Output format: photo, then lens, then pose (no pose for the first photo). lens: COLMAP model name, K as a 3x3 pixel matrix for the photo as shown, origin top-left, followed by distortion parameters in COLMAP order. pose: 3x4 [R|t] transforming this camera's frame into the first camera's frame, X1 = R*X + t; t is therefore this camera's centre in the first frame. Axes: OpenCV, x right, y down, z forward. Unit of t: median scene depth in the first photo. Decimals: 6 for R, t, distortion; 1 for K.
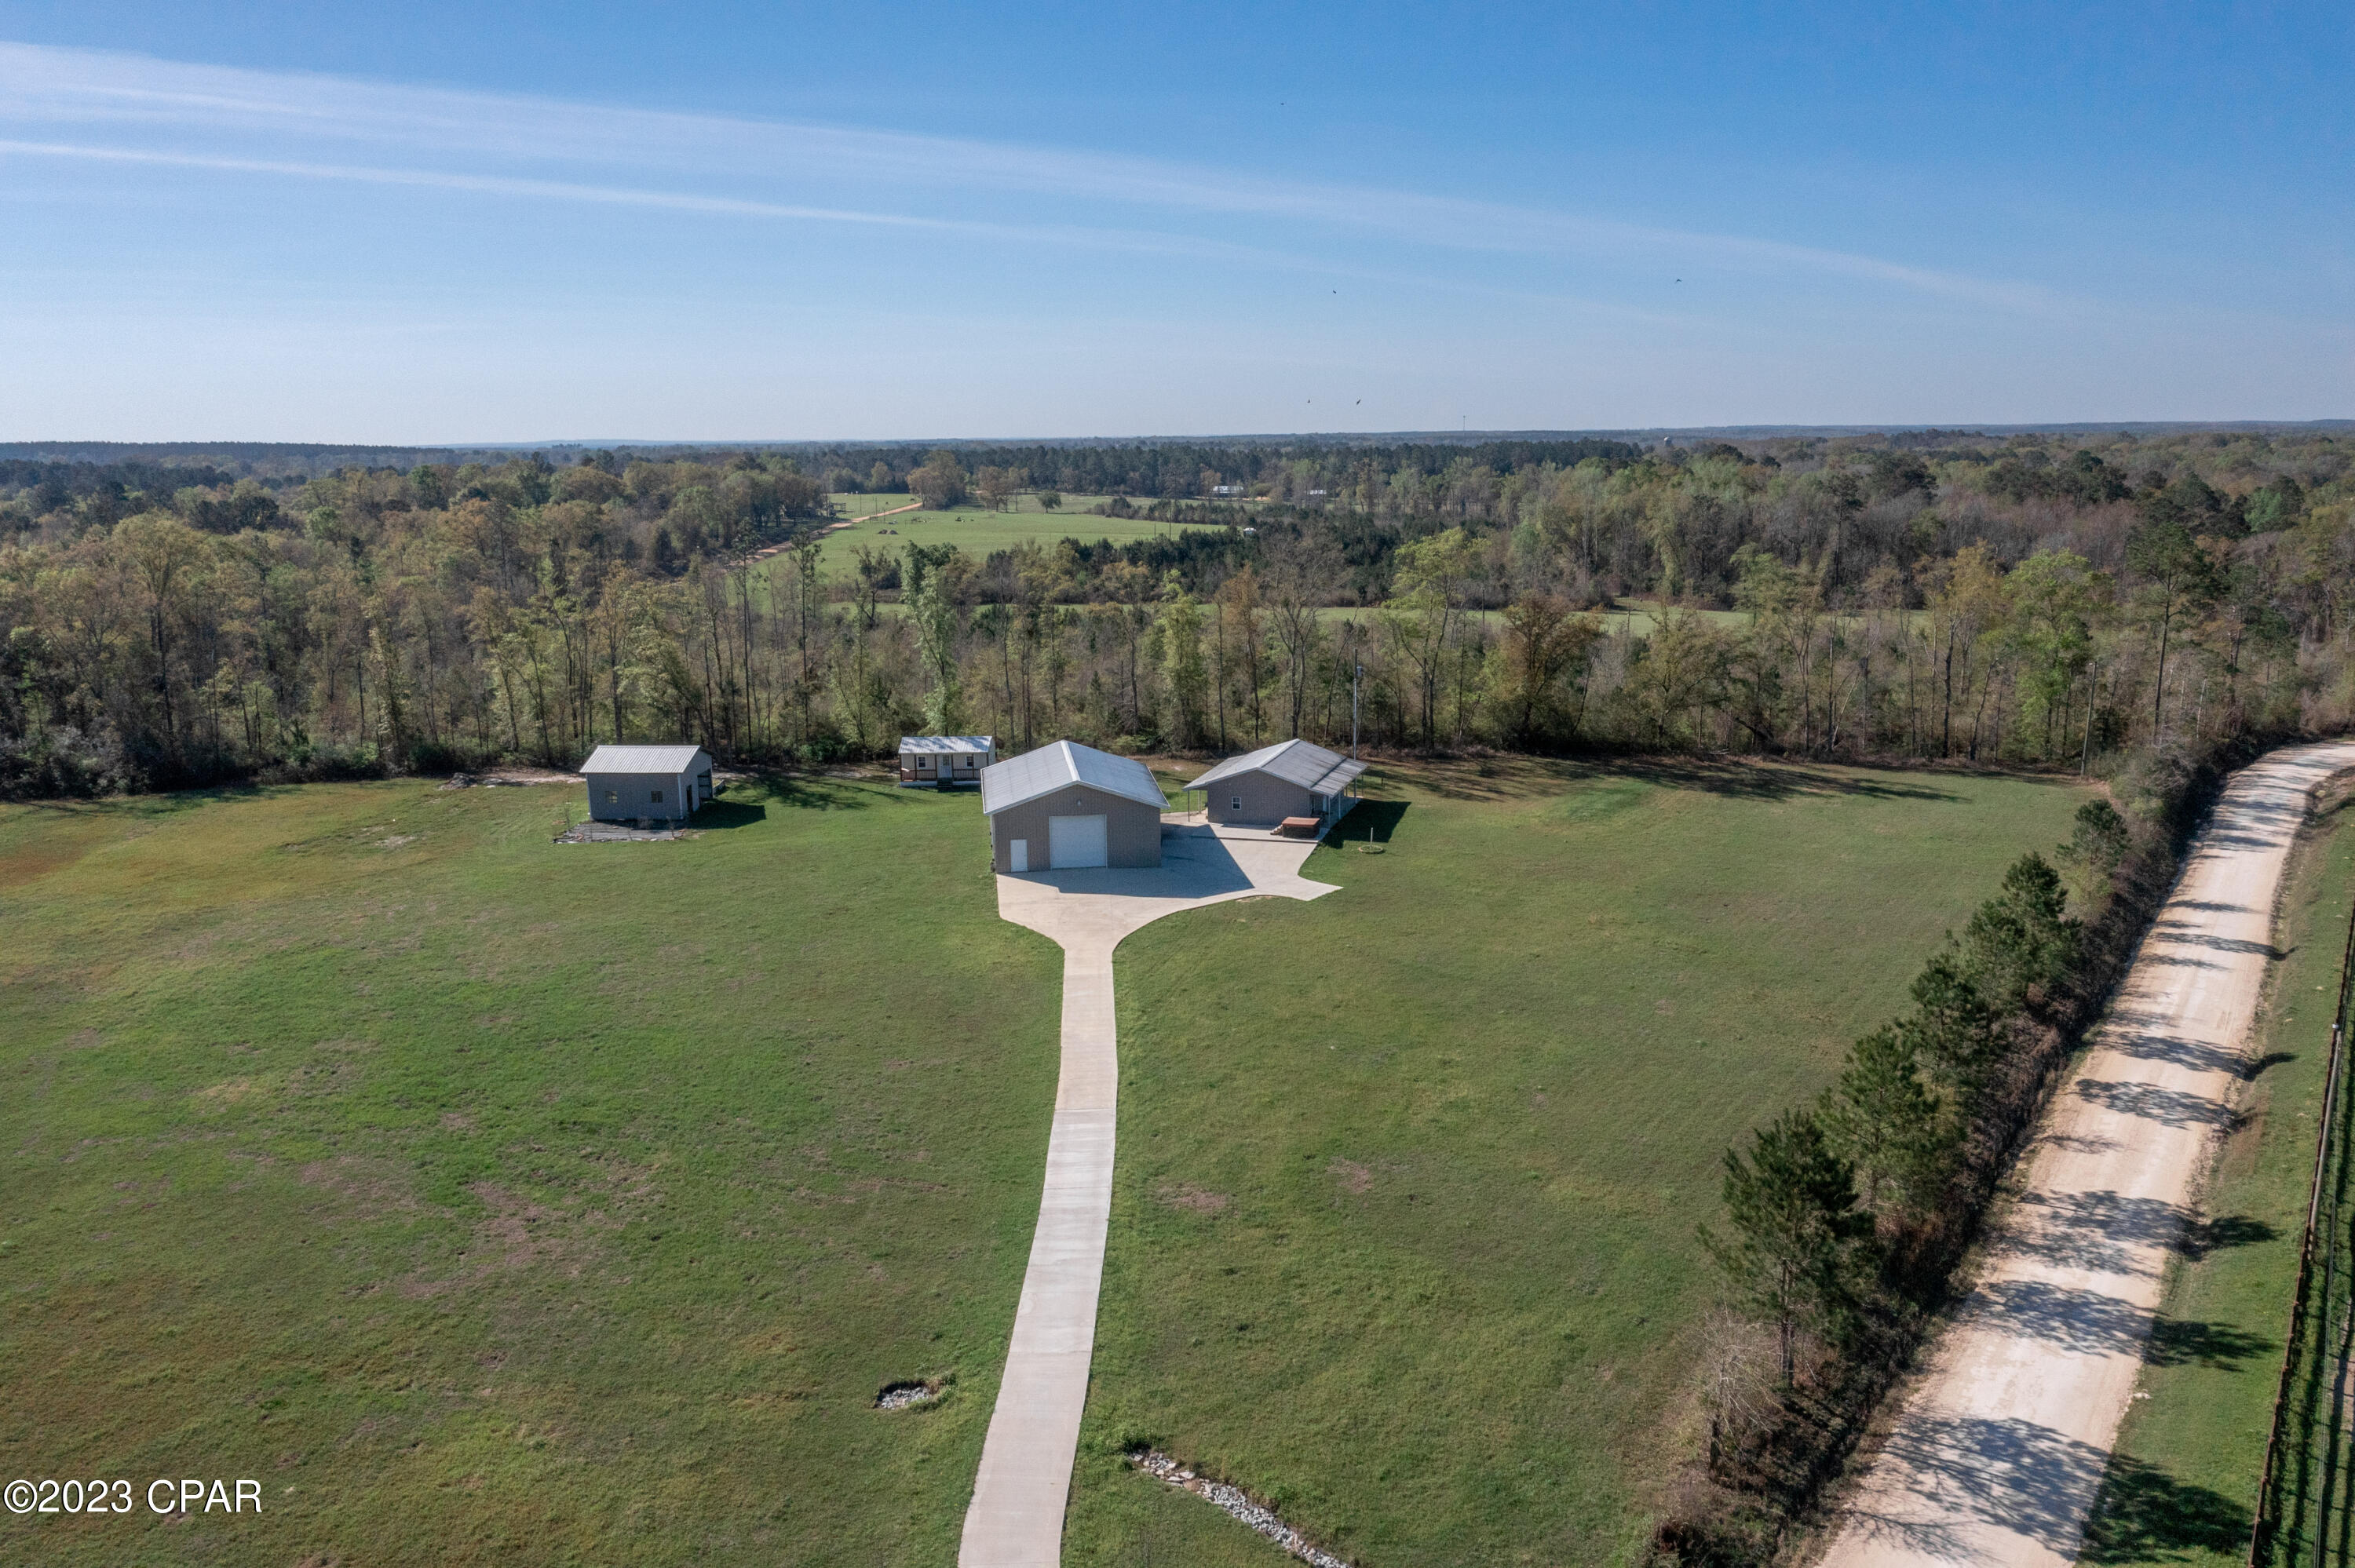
lens RADIAL K [[1865.9, 0, 1162.7], [0, 1865.9, 792.5], [0, 0, 1]] dist [-0.025443, 0.010152]
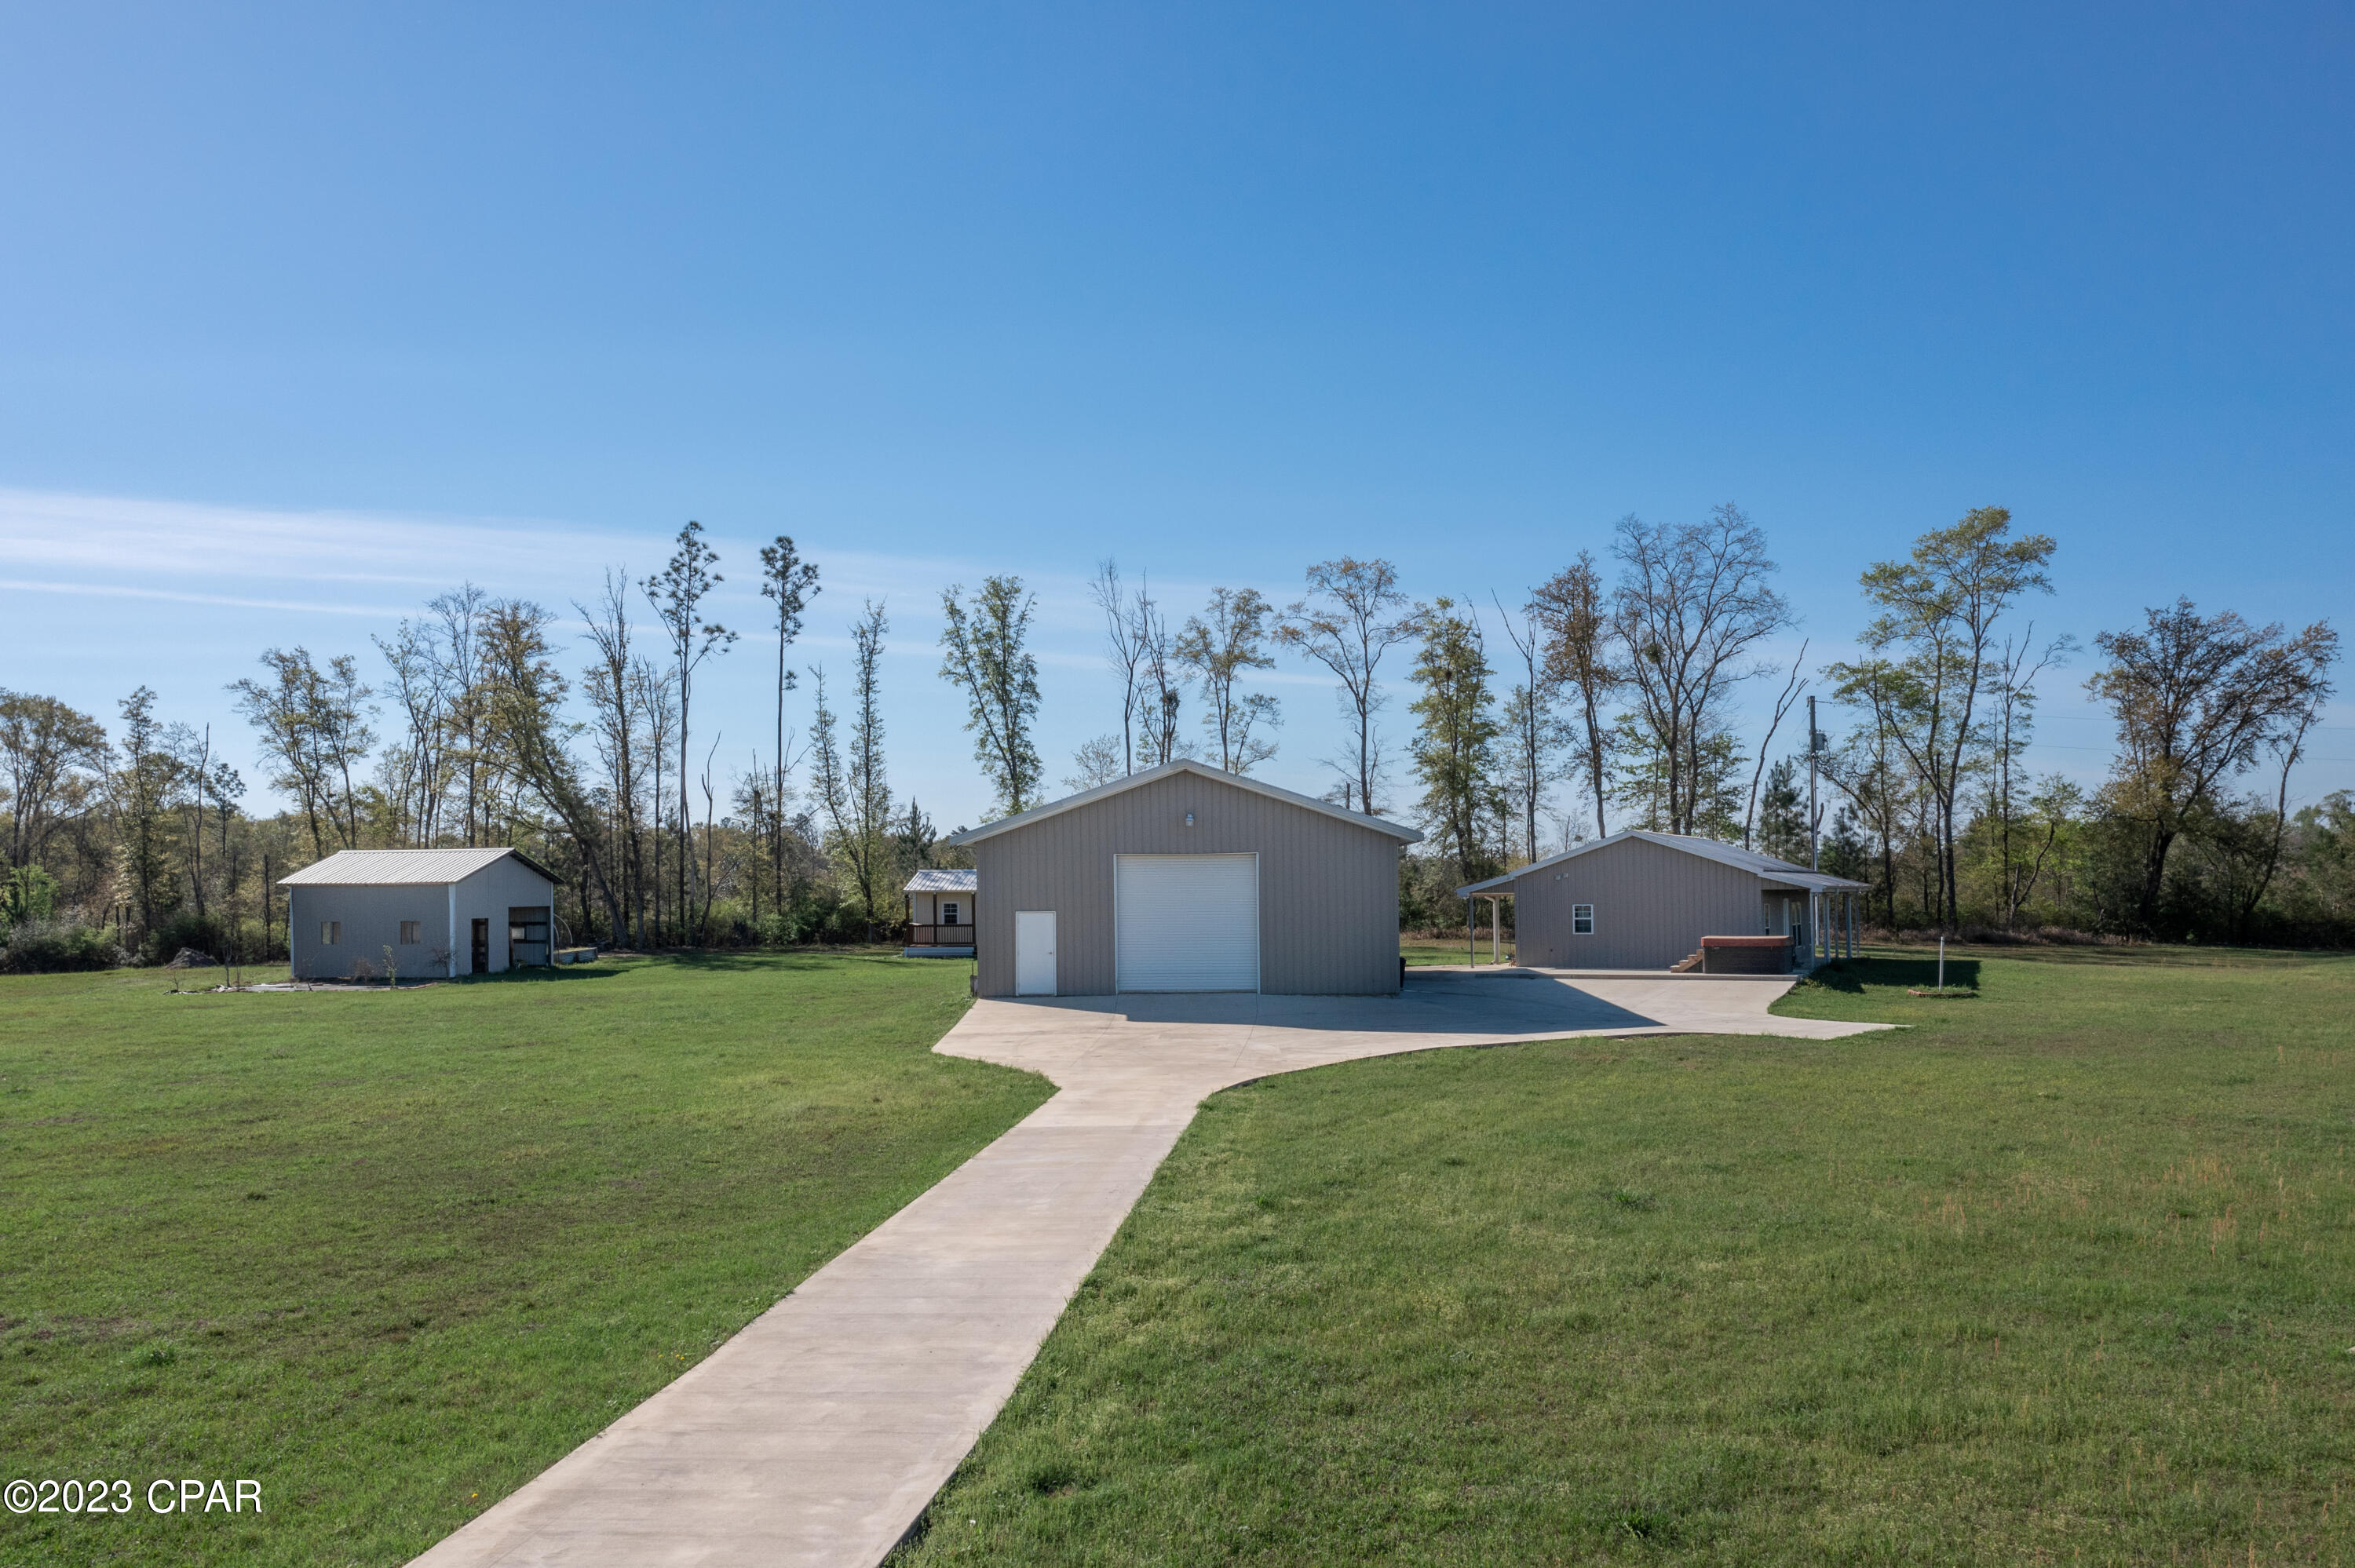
lens RADIAL K [[1964.7, 0, 1099.3], [0, 1964.7, 857.8], [0, 0, 1]] dist [-0.013928, 0.001389]
pose [[0.985053, 0.003398, -0.172220, 0.007044], [-0.038799, 0.978490, -0.202613, 0.084493], [0.167827, 0.206266, 0.963996, 0.512277]]
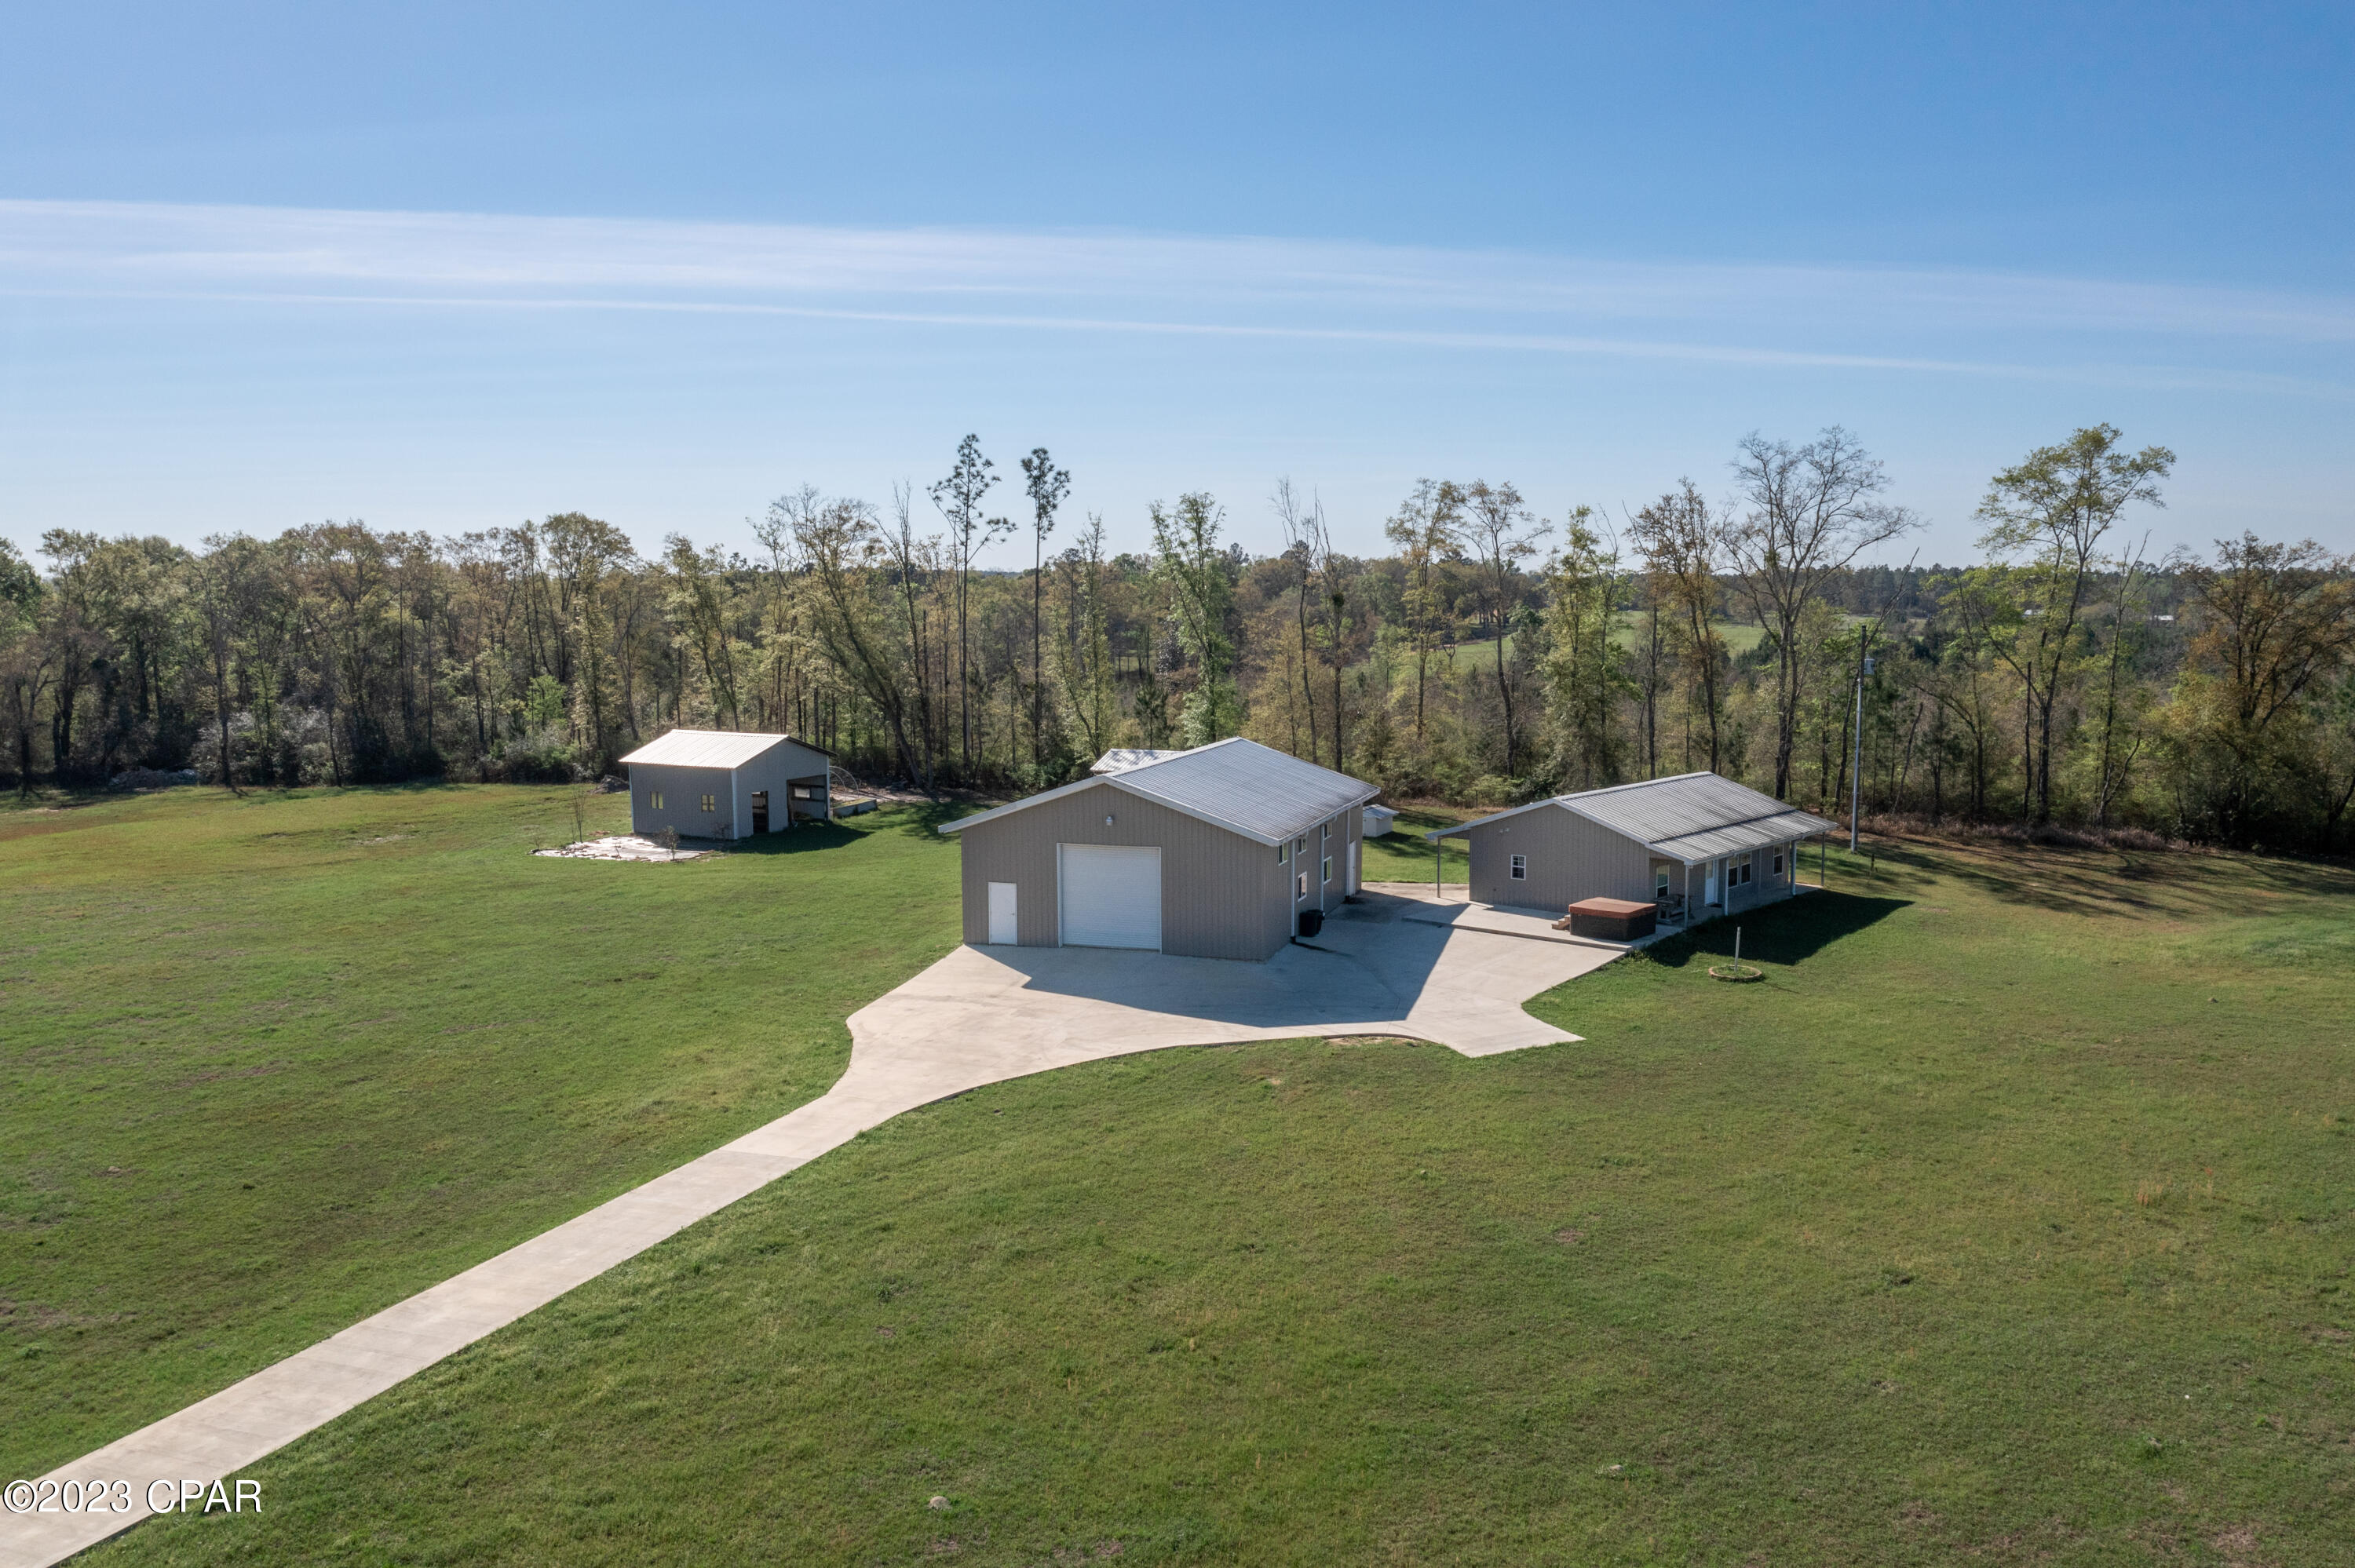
lens RADIAL K [[1865.9, 0, 1172.5], [0, 1865.9, 786.7], [0, 0, 1]] dist [-0.025443, 0.010152]
pose [[0.910003, 0.054387, -0.411018, 0.156848], [-0.086311, 0.994490, -0.059501, 0.021734], [0.405518, 0.089622, 0.909683, 0.460753]]
